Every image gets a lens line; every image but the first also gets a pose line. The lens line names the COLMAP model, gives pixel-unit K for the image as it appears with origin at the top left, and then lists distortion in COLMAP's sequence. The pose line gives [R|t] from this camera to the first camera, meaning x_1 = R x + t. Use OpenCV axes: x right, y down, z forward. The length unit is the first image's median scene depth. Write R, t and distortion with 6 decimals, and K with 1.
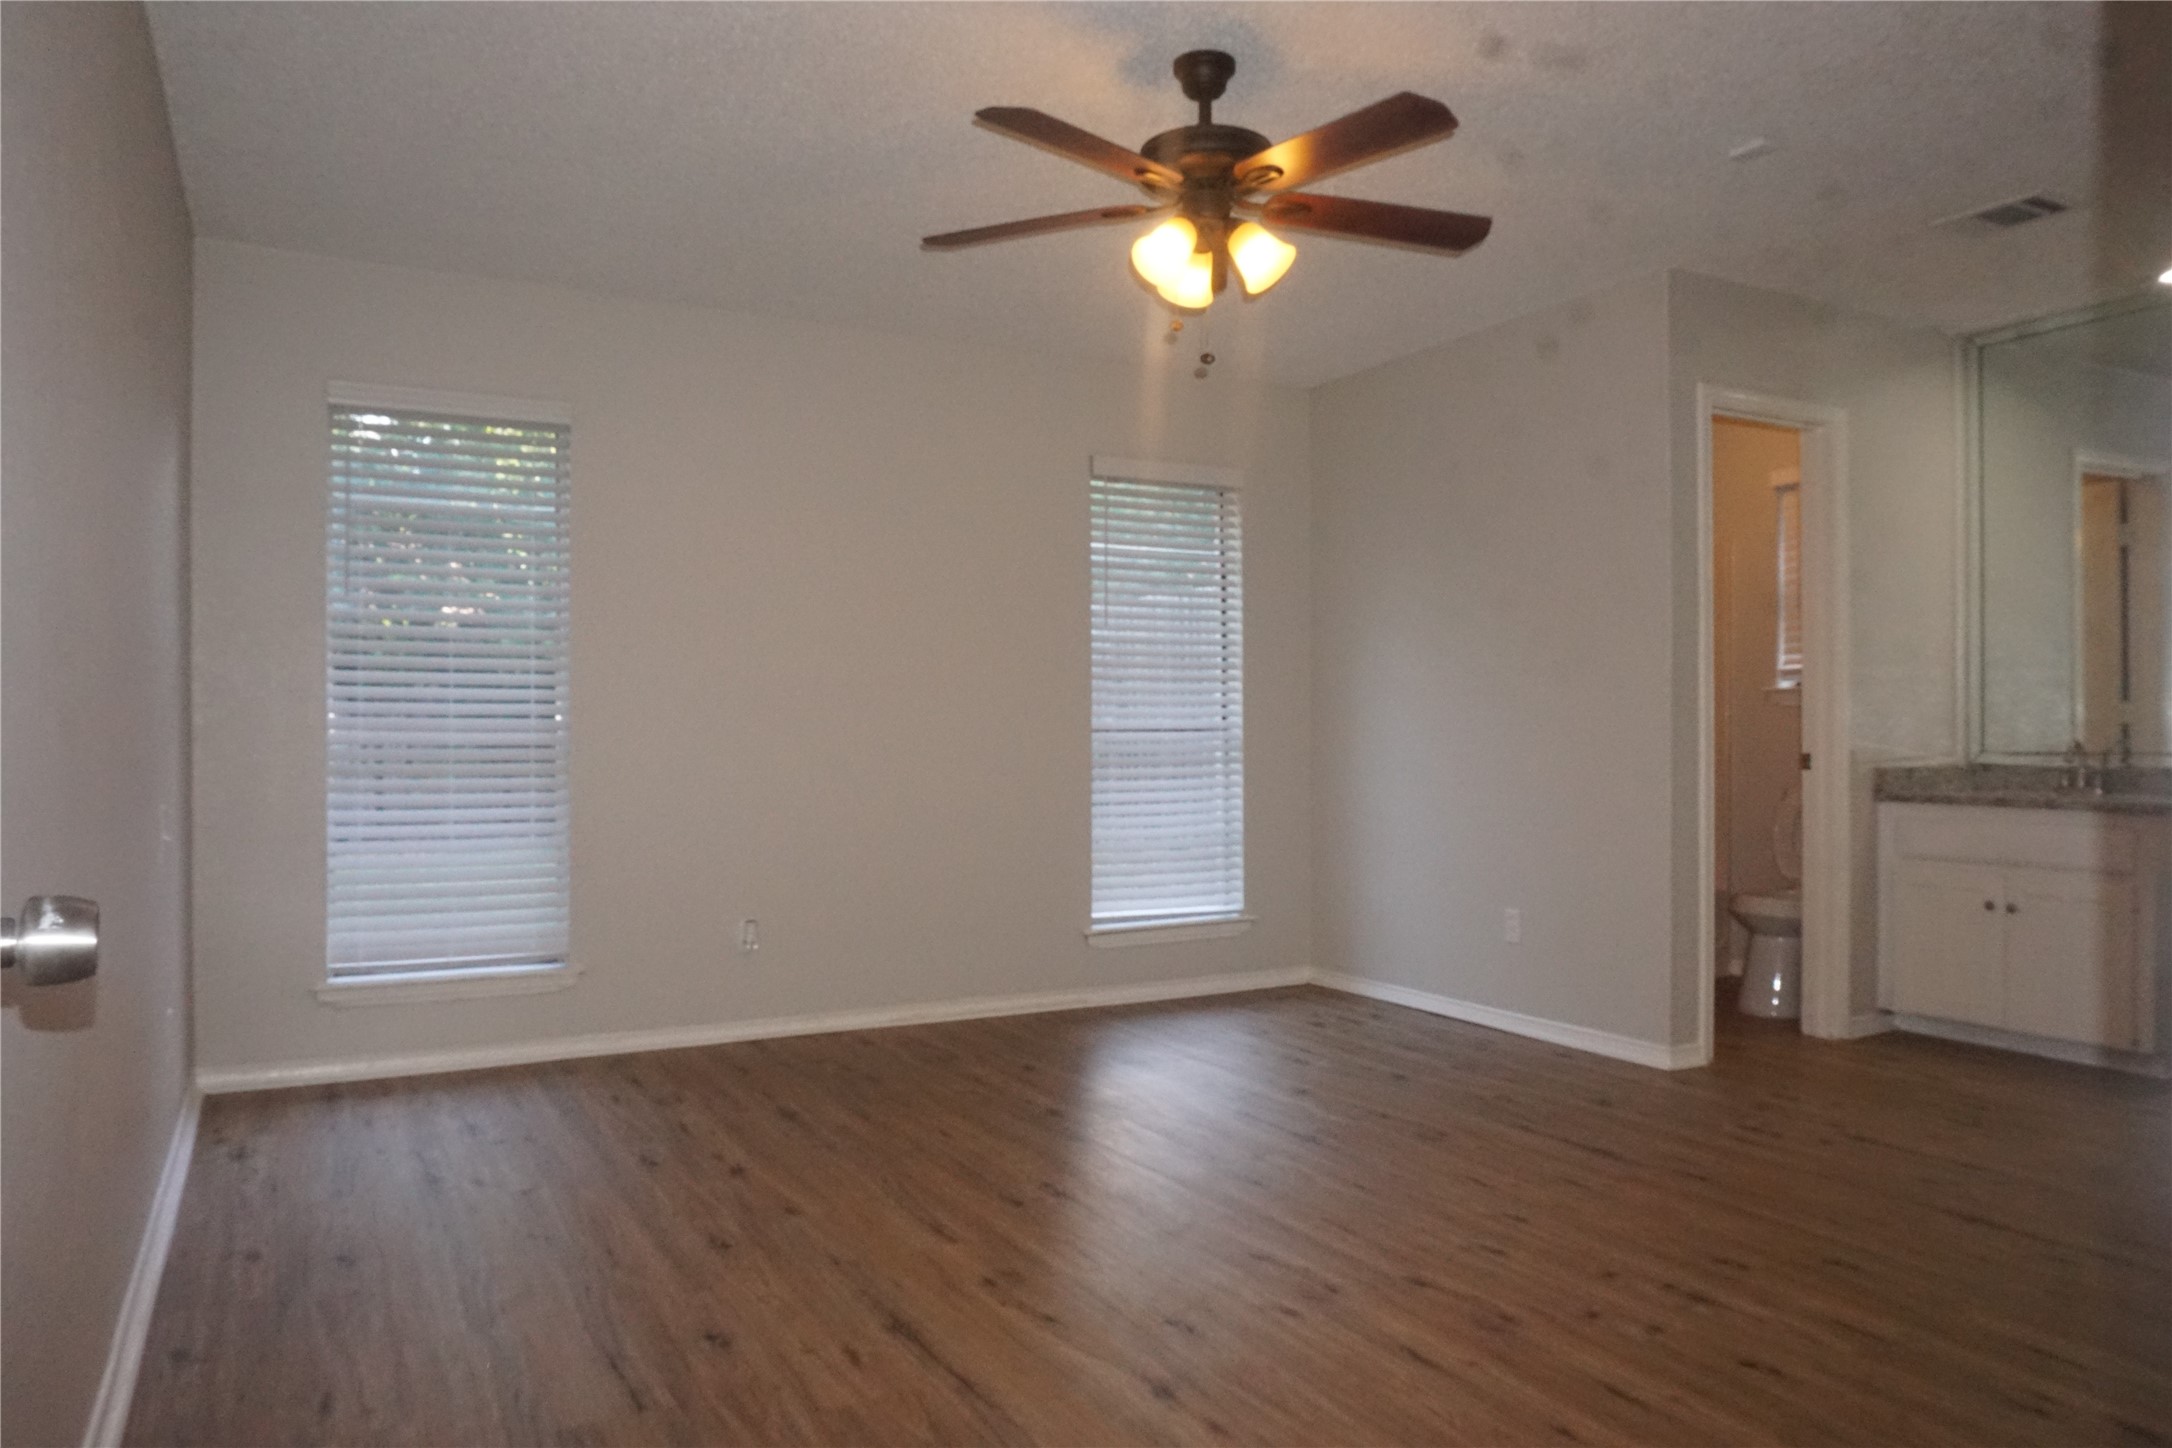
lens RADIAL K [[1456.6, 0, 1075.9], [0, 1456.6, 726.9], [0, 0, 1]] dist [-0.003094, -0.003093]
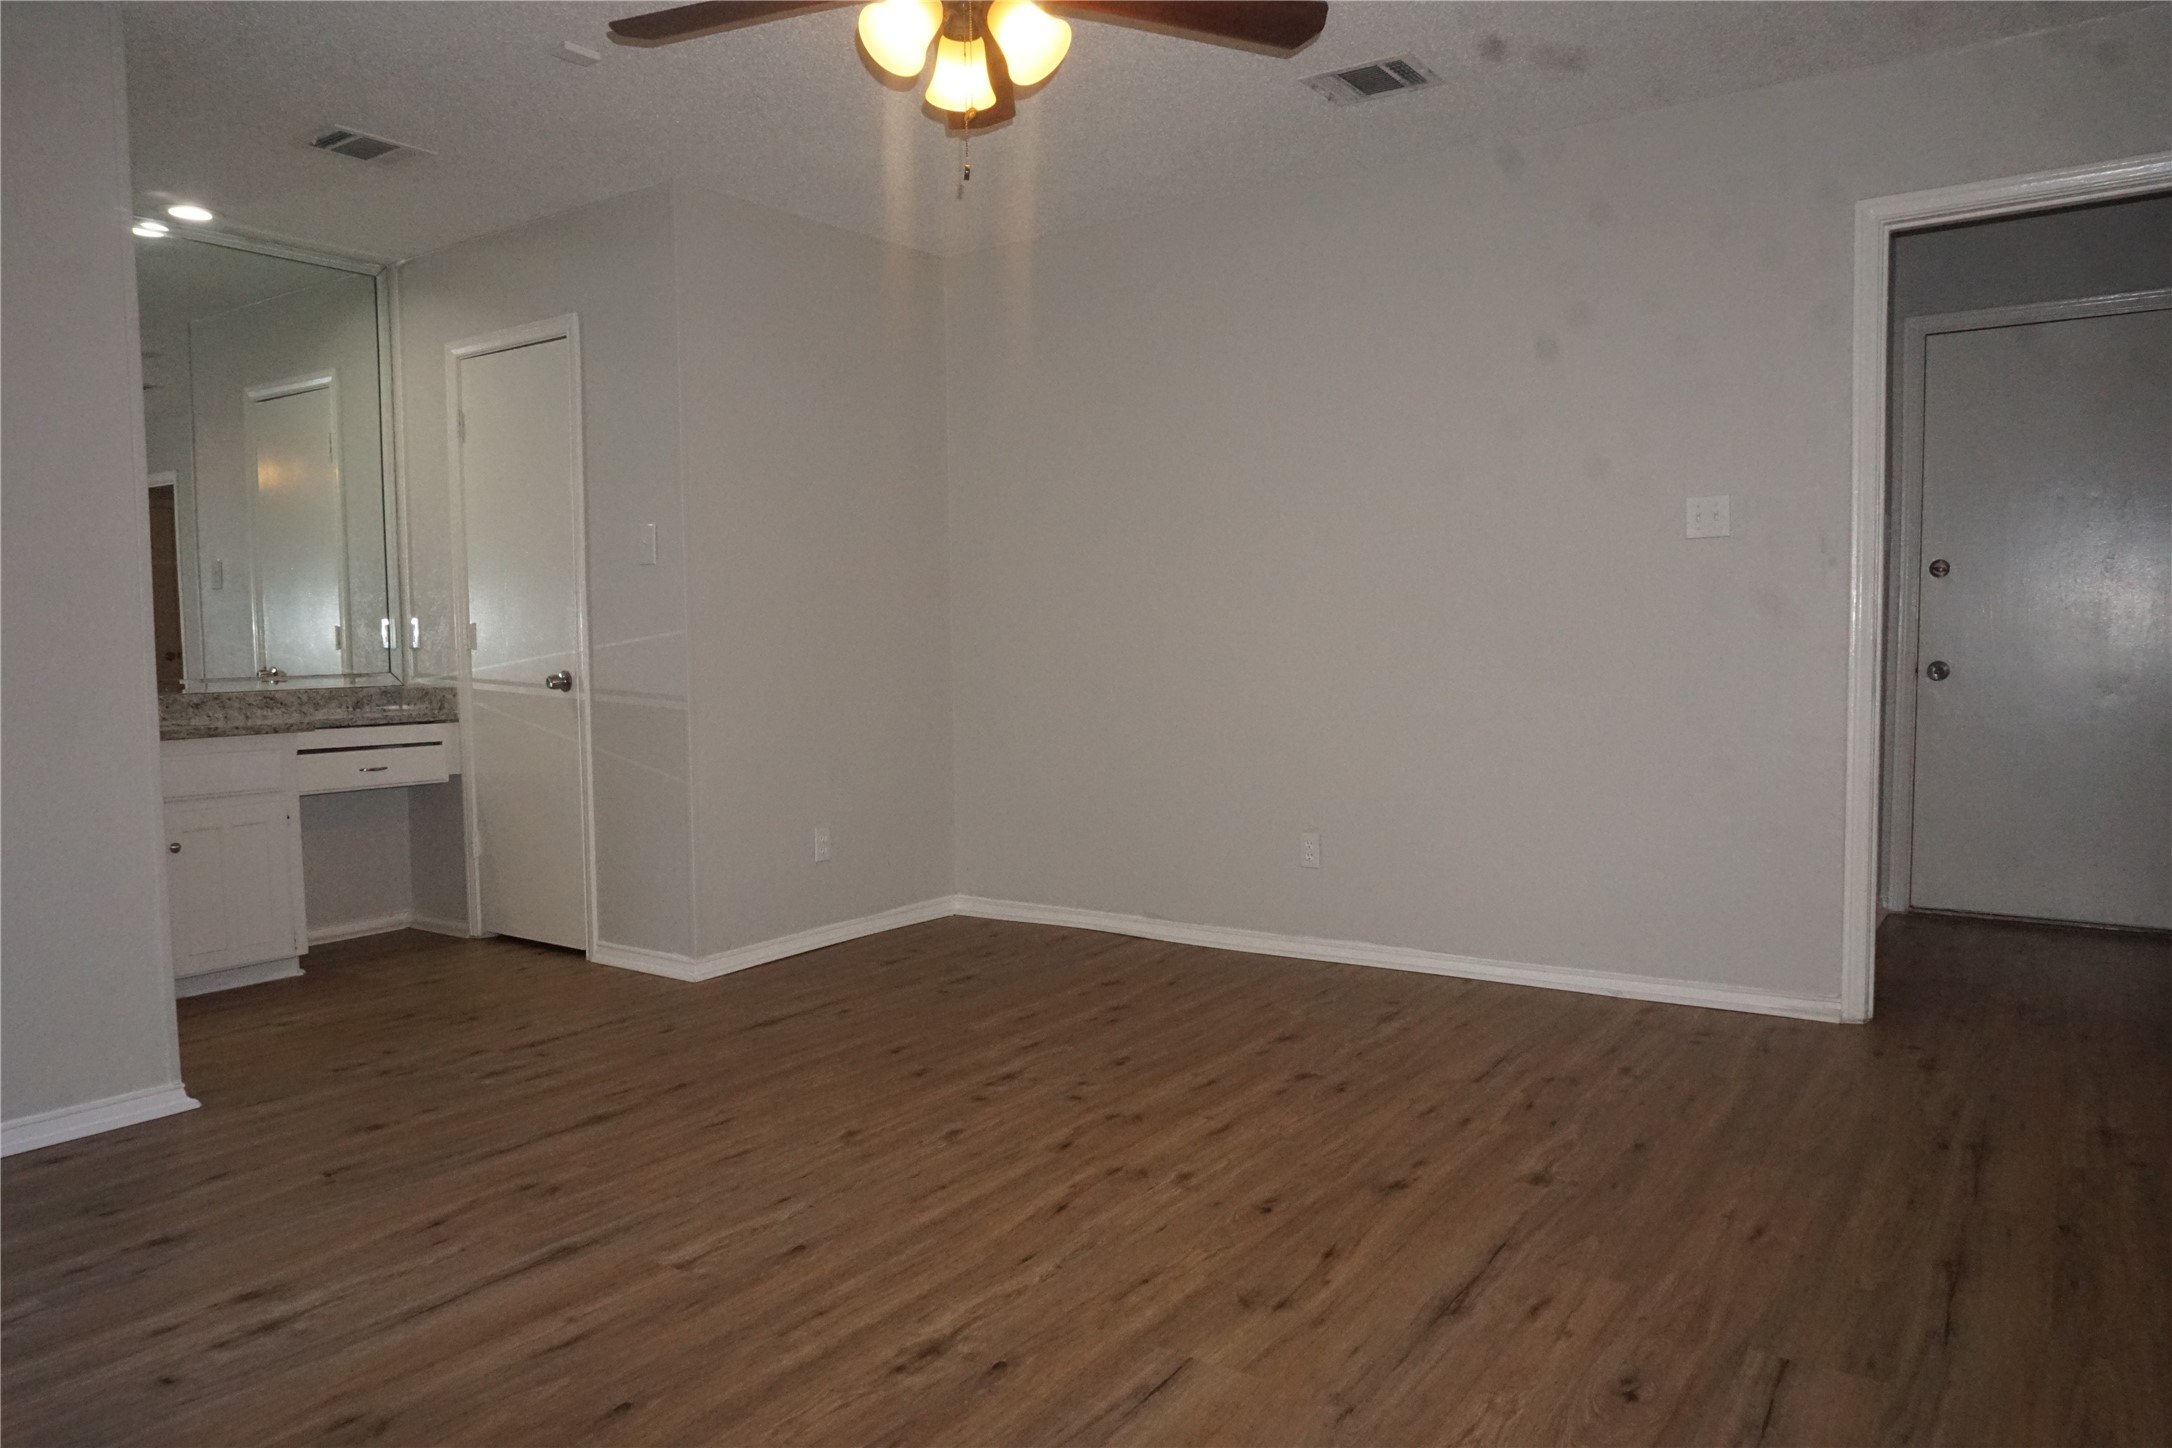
lens RADIAL K [[1456.6, 0, 1075.1], [0, 1456.6, 726.5], [0, 0, 1]] dist [-0.003094, -0.003093]
pose [[-0.451479, -0.042447, 0.891272, -0.750221], [0.009350, 0.998588, 0.052294, 0.005564], [-0.892233, 0.031943, -0.450445, 1.499707]]
